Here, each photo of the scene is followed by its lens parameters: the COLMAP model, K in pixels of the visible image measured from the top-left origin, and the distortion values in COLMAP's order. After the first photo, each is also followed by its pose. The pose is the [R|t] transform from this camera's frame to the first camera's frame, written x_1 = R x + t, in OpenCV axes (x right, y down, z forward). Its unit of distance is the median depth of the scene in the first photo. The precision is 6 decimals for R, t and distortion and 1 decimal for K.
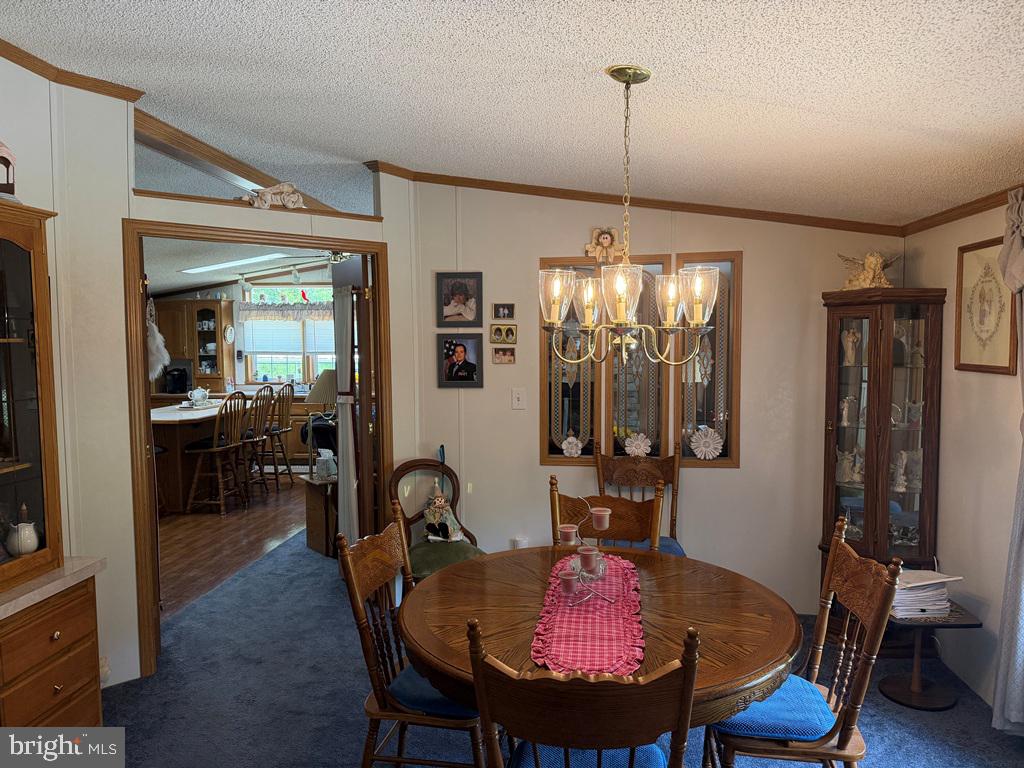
lens RADIAL K [[721.8, 0, 504.8], [0, 721.8, 390.0], [0, 0, 1]] dist [0.053807, -0.012350]
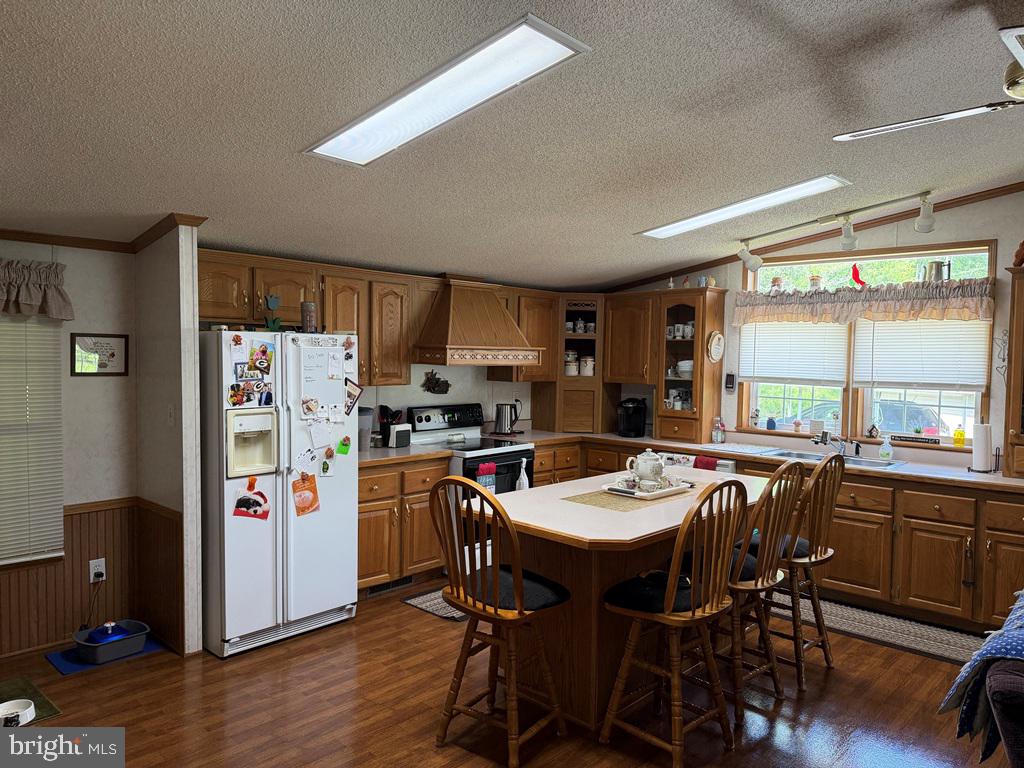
lens RADIAL K [[721.8, 0, 504.2], [0, 721.8, 389.1], [0, 0, 1]] dist [0.053807, -0.012350]
pose [[0.802132, 0.049287, -0.595109, -0.162251], [-0.067377, 0.997694, -0.008187, -0.025136], [0.593333, 0.046664, 0.803603, 0.421489]]
